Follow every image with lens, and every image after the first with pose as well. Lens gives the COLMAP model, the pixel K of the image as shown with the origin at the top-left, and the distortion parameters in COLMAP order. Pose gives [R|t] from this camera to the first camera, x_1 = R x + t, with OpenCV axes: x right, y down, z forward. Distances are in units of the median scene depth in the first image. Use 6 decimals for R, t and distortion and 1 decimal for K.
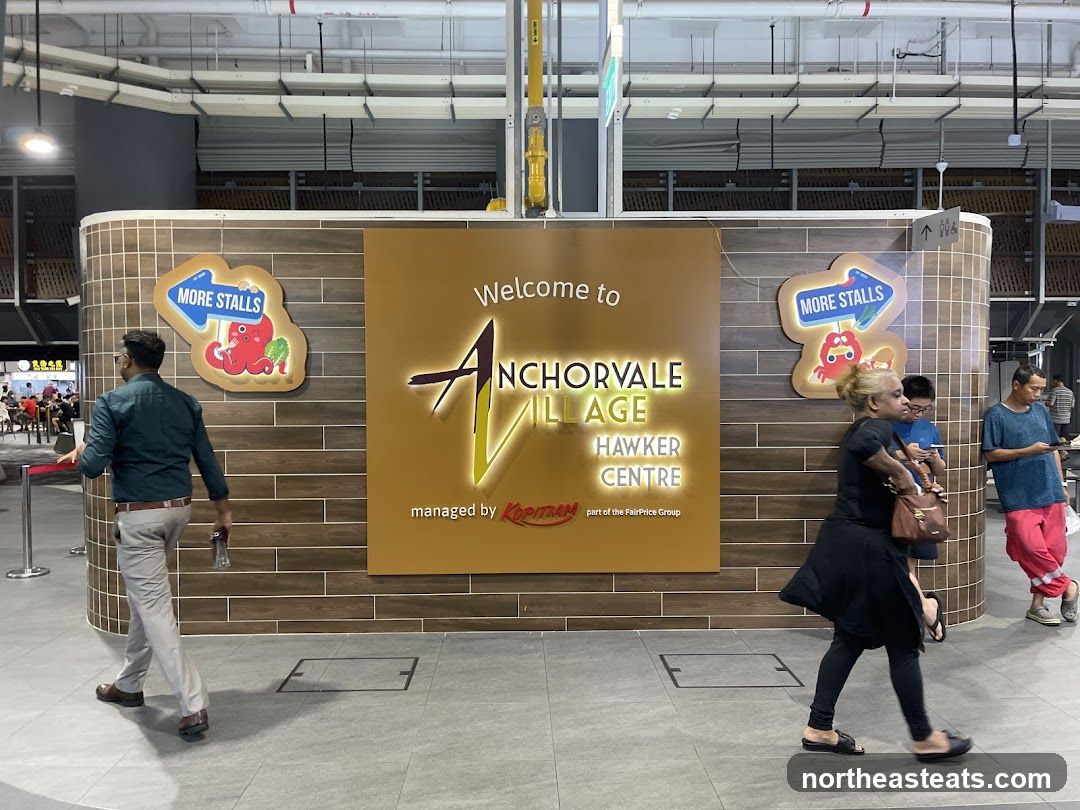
lens RADIAL K [[807.3, 0, 536.8], [0, 807.3, 404.8], [0, 0, 1]] dist [0.119563, -0.133922]
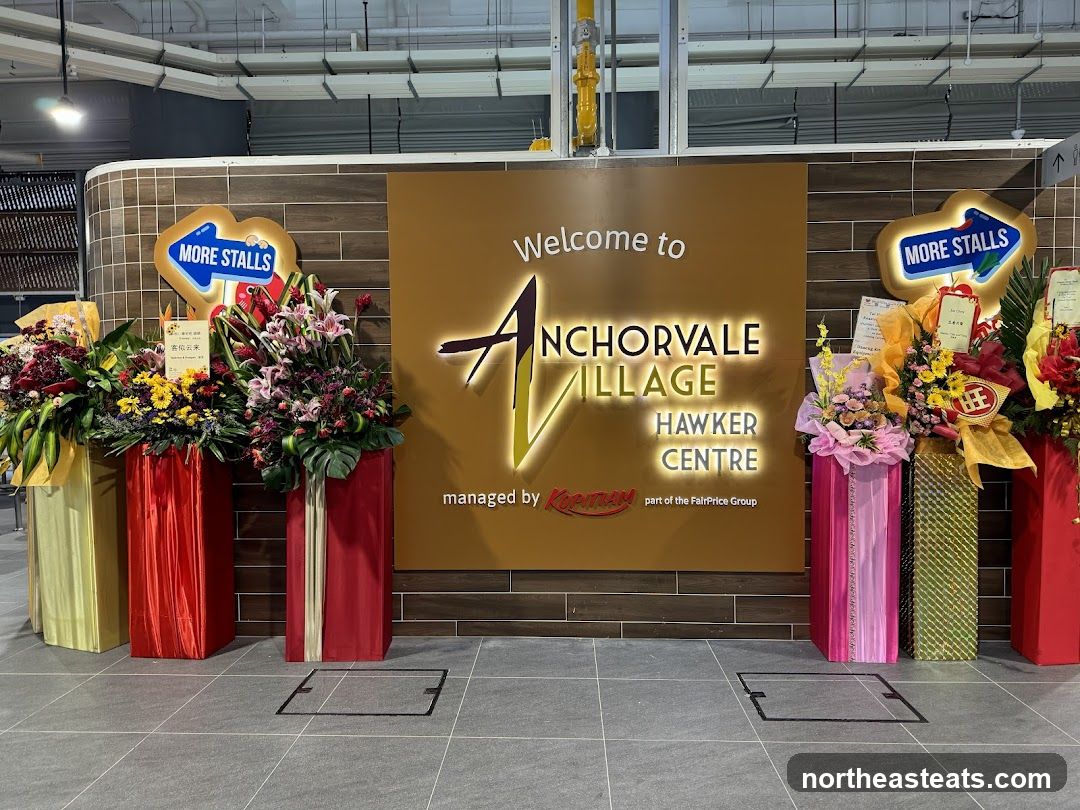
lens RADIAL K [[807.3, 0, 536.8], [0, 807.3, 404.8], [0, 0, 1]] dist [0.119563, -0.133922]
pose [[0.998202, -0.001994, -0.059902, -0.001176], [0.002900, 0.999883, 0.015031, 0.017989], [0.059865, -0.015178, 0.998091, 0.138579]]
